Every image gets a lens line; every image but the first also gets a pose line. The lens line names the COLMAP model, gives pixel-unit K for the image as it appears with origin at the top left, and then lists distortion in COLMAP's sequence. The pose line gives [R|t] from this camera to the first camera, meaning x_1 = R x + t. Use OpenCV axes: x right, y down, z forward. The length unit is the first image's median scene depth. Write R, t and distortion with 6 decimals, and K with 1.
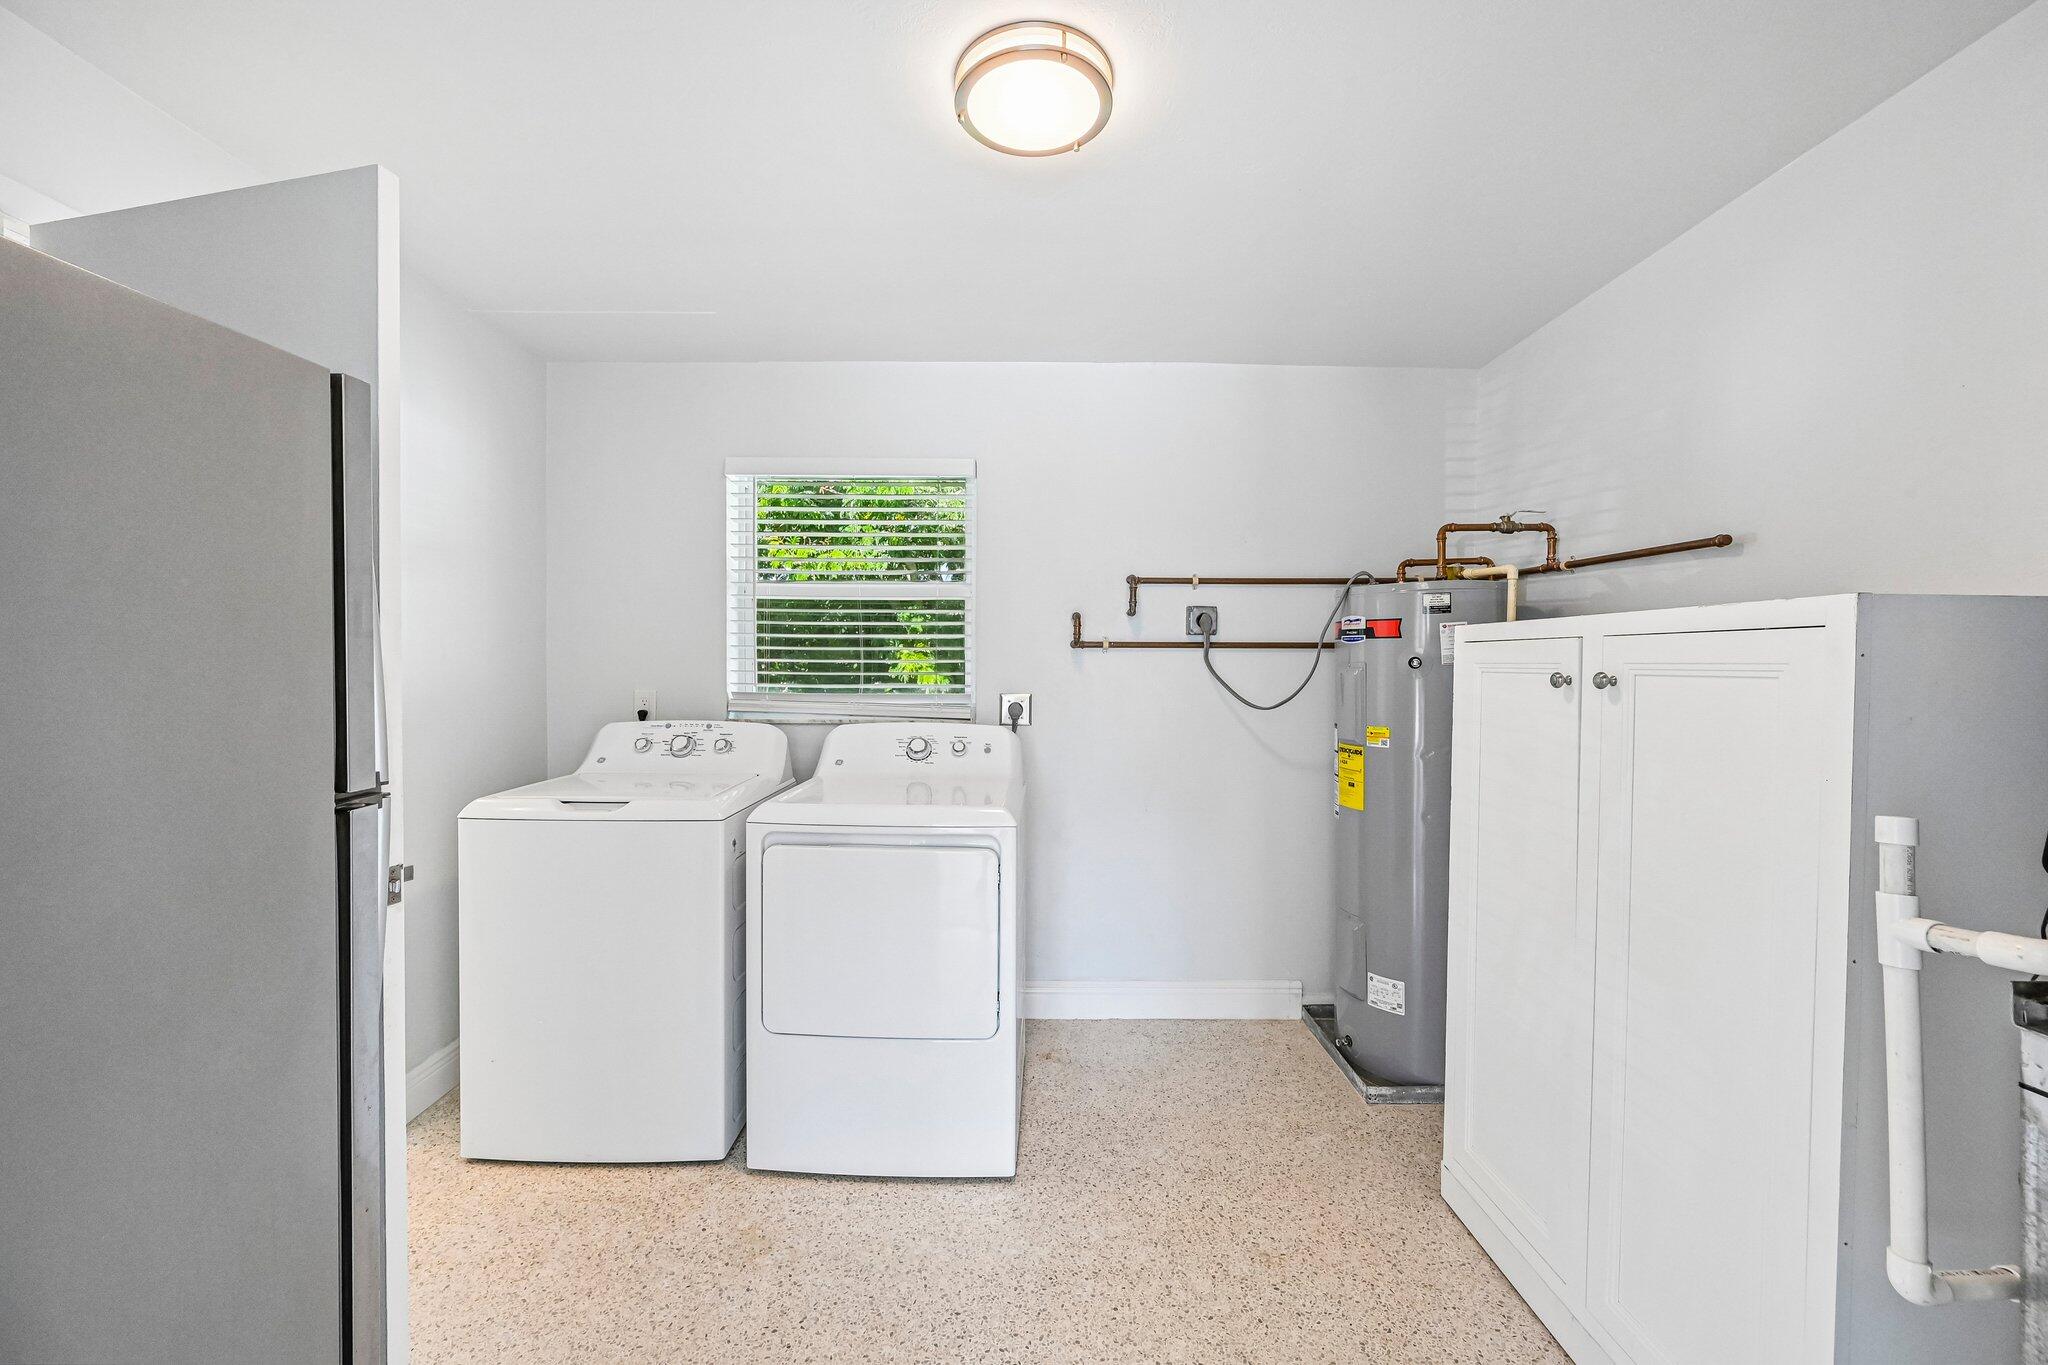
lens RADIAL K [[805.1, 0, 1026.8], [0, 805.1, 675.8], [0, 0, 1]] dist [-0.000383, -0.000398]
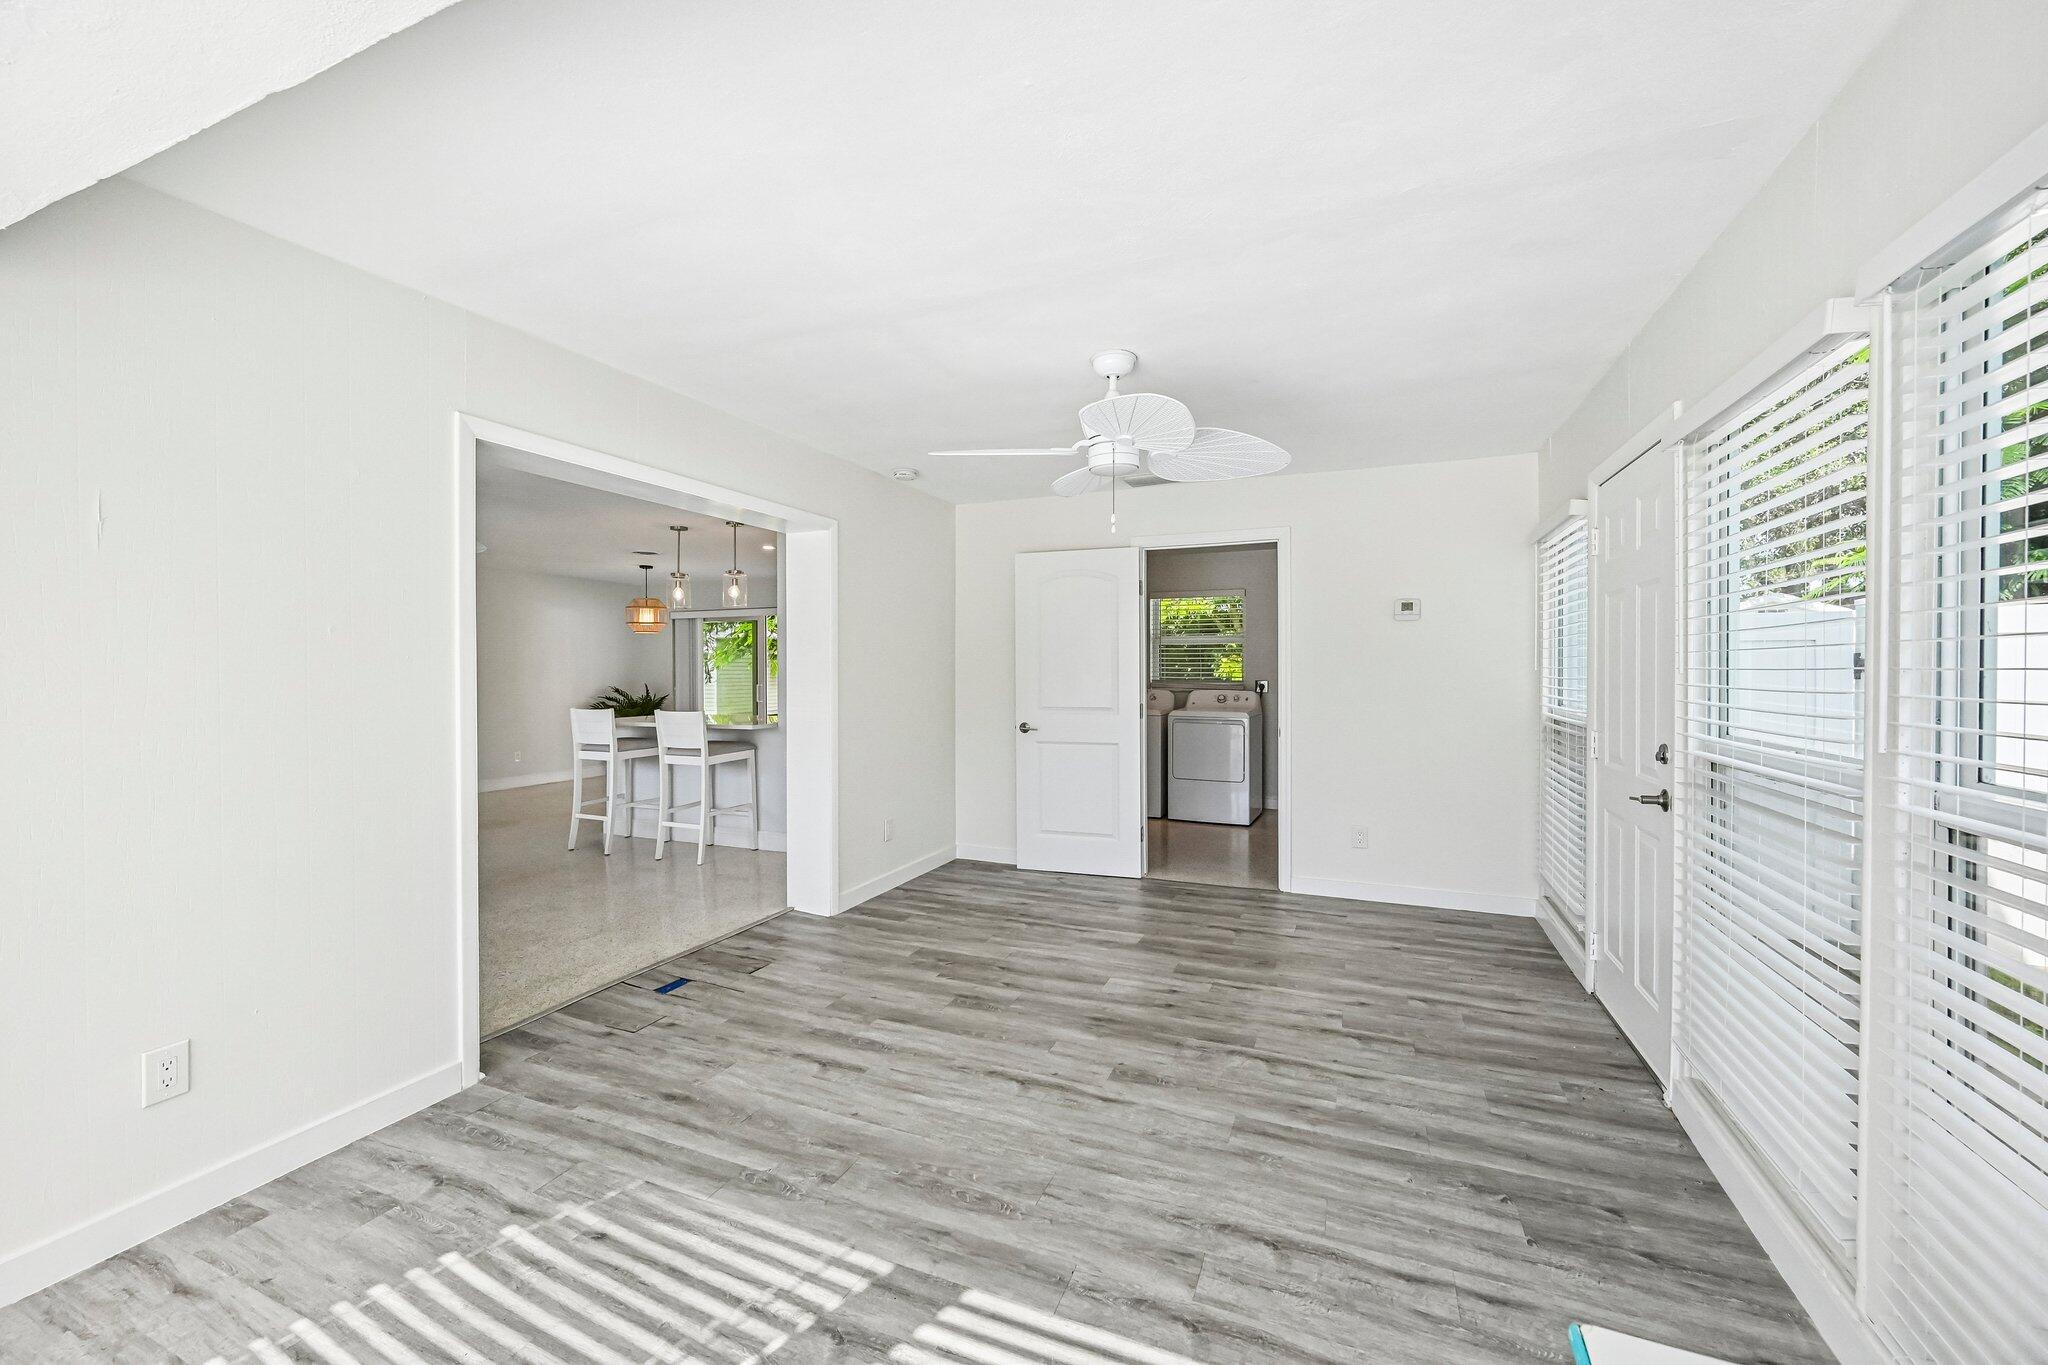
lens RADIAL K [[805.1, 0, 1031.8], [0, 805.1, 683.8], [0, 0, 1]] dist [-0.000383, -0.000398]
pose [[0.923172, 0.003897, -0.384368, 0.374268], [-0.001591, 0.999979, 0.006319, 0.025067], [0.384384, -0.005222, 0.923158, -2.078554]]
